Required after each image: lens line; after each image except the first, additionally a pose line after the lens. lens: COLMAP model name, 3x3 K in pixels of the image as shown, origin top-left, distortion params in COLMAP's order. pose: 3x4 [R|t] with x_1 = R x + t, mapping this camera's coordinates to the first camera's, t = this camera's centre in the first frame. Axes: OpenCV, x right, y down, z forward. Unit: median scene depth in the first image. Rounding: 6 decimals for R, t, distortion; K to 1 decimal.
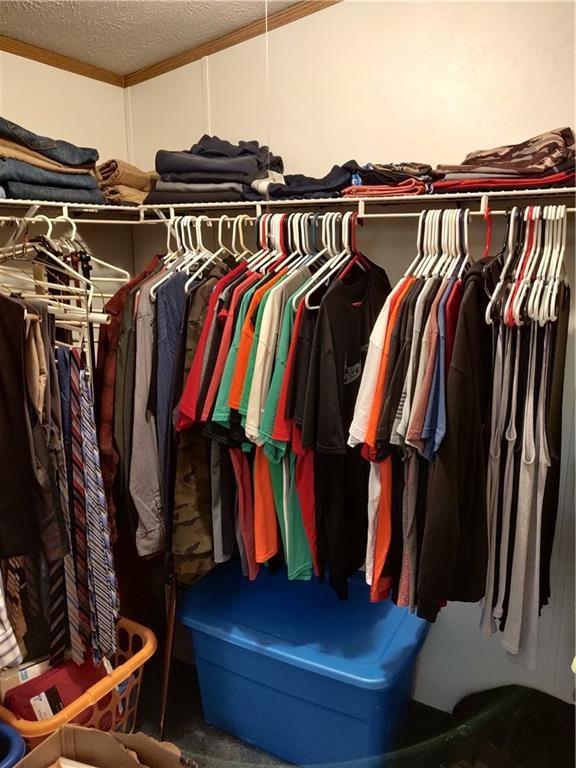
lens RADIAL K [[590.9, 0, 284.2], [0, 590.9, 380.4], [0, 0, 1]] dist [0.002444, 0.024279]
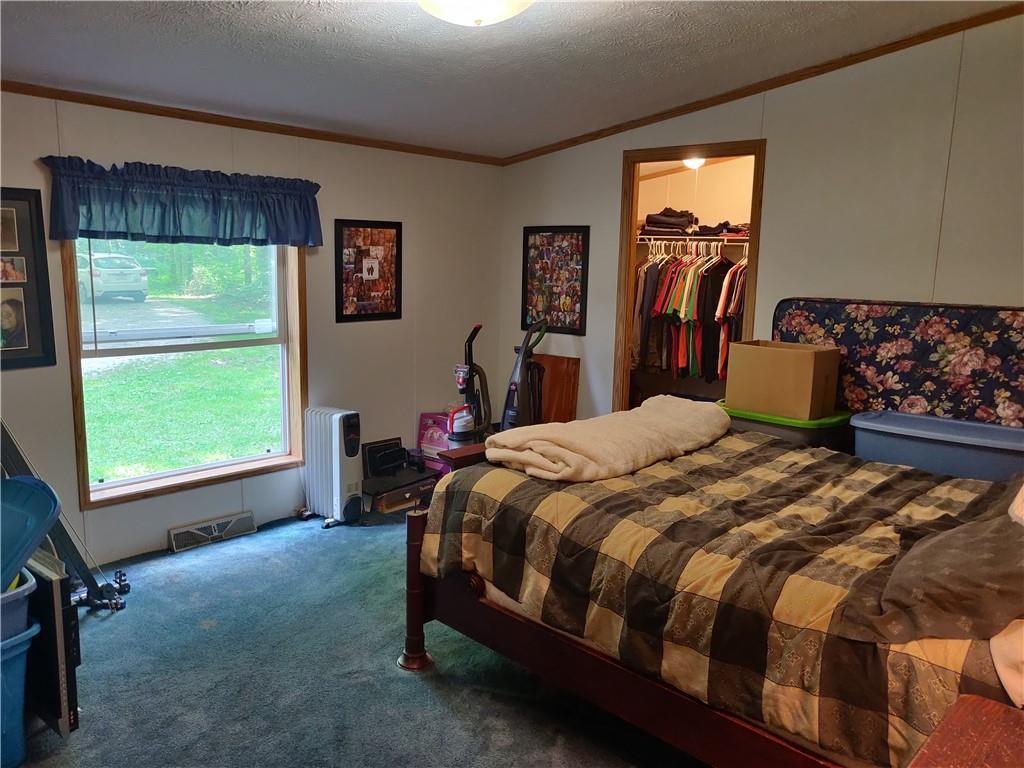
lens RADIAL K [[787.9, 0, 517.7], [0, 787.9, 382.2], [0, 0, 1]] dist [0.002444, 0.024279]
pose [[0.974663, 0.068595, -0.212902, 0.009923], [-0.084377, 0.994250, -0.065941, 0.655543], [0.207155, 0.082234, 0.974846, -2.598410]]
